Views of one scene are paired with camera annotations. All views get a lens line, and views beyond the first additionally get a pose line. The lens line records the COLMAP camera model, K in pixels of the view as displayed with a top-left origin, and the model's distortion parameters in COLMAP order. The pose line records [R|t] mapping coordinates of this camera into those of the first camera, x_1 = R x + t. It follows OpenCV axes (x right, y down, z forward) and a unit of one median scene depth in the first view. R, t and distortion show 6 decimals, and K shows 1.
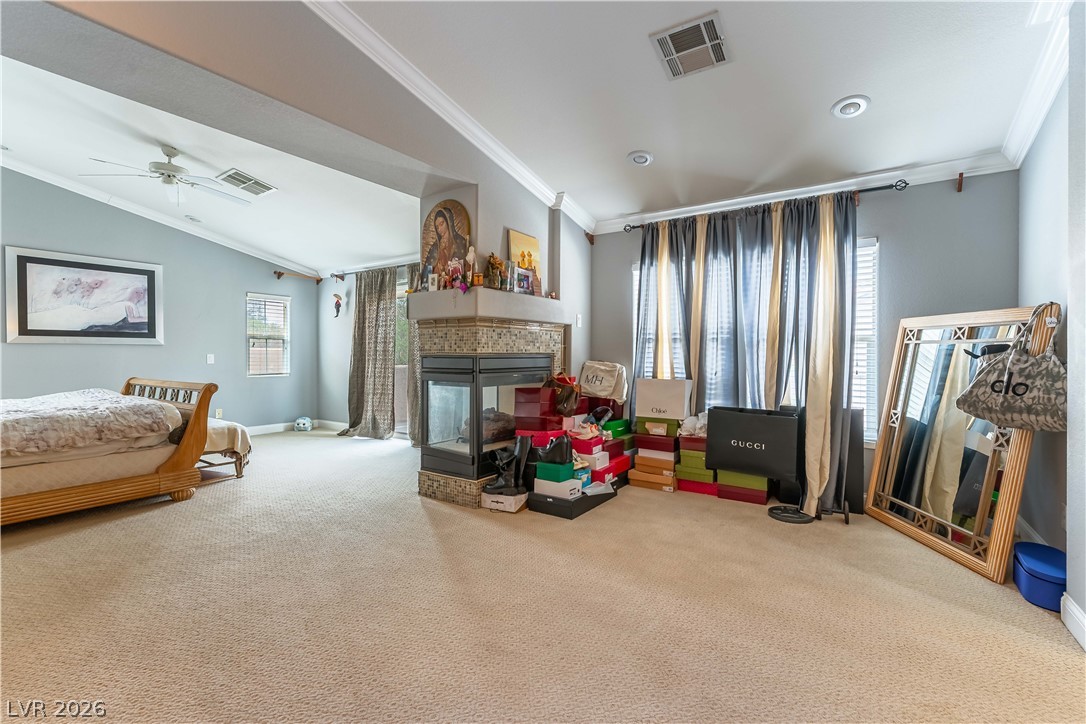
lens RADIAL K [[474.7, 0, 566.1], [0, 474.7, 361.0], [0, 0, 1]] dist [-0.000263, -0.000950]
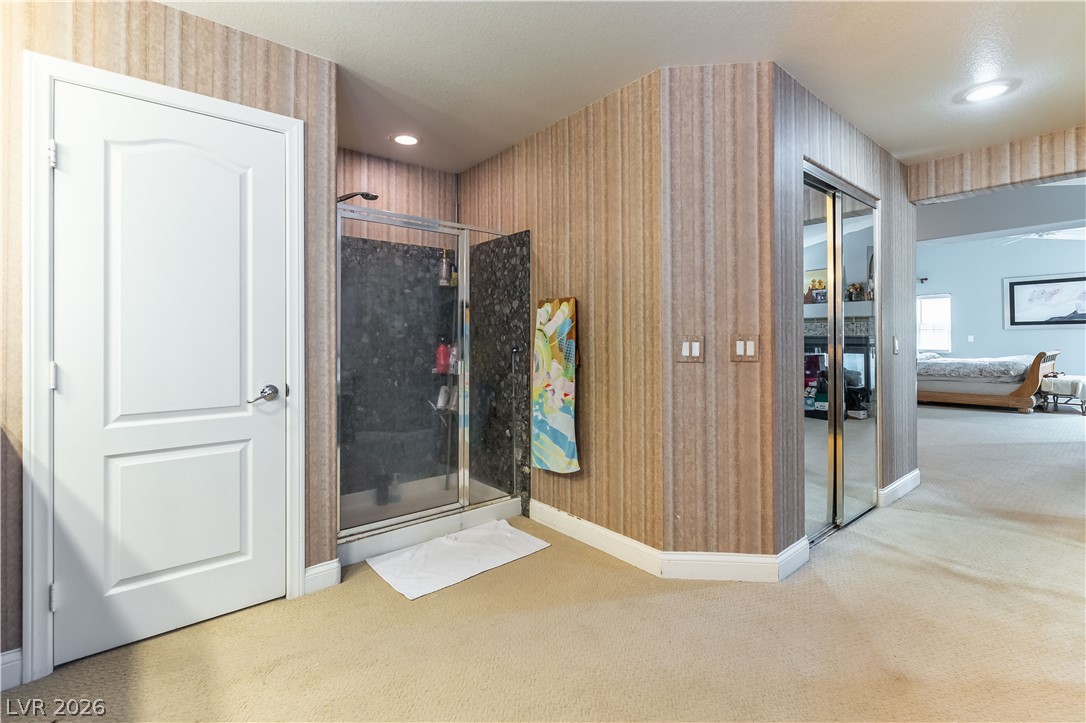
lens RADIAL K [[474.7, 0, 554.6], [0, 474.7, 337.7], [0, 0, 1]] dist [-0.000263, -0.000950]
pose [[-0.287564, -0.000551, -0.957761, 1.132033], [-0.003917, 0.999992, 0.000601, -0.000251], [0.957753, 0.003925, -0.287564, -0.173357]]
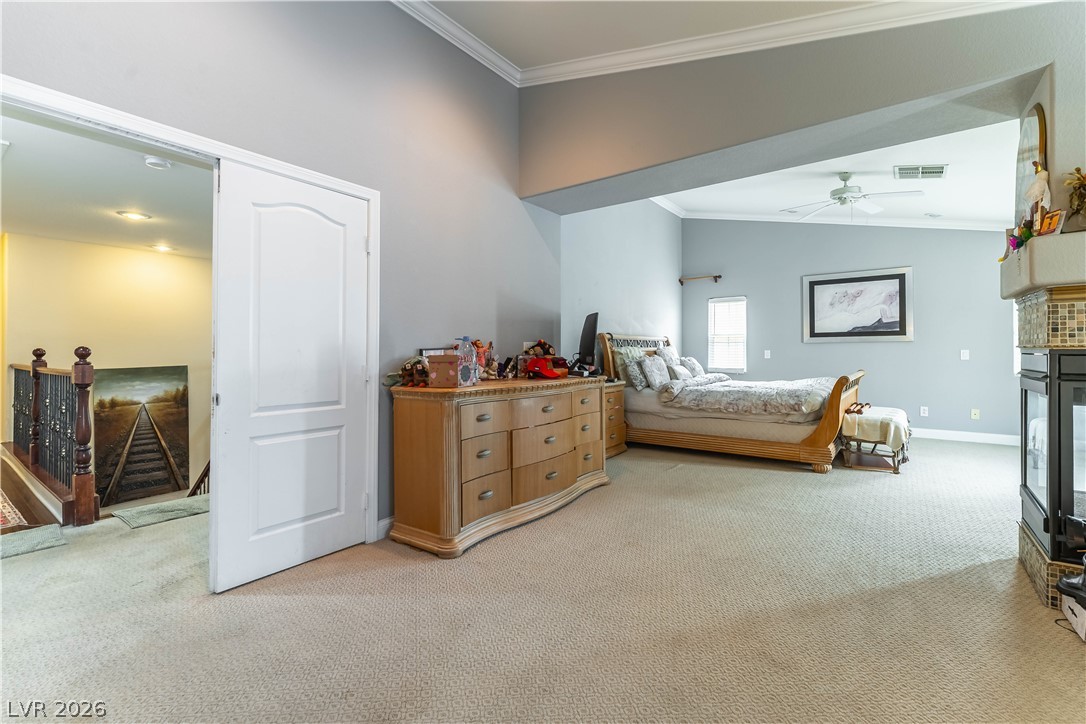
lens RADIAL K [[474.7, 0, 545.5], [0, 474.7, 352.2], [0, 0, 1]] dist [-0.000263, -0.000950]
pose [[-0.054147, 0.000591, -0.998533, 0.314317], [-0.010436, 0.999945, 0.001158, -0.002508], [0.998478, 0.010484, -0.054138, 0.282525]]
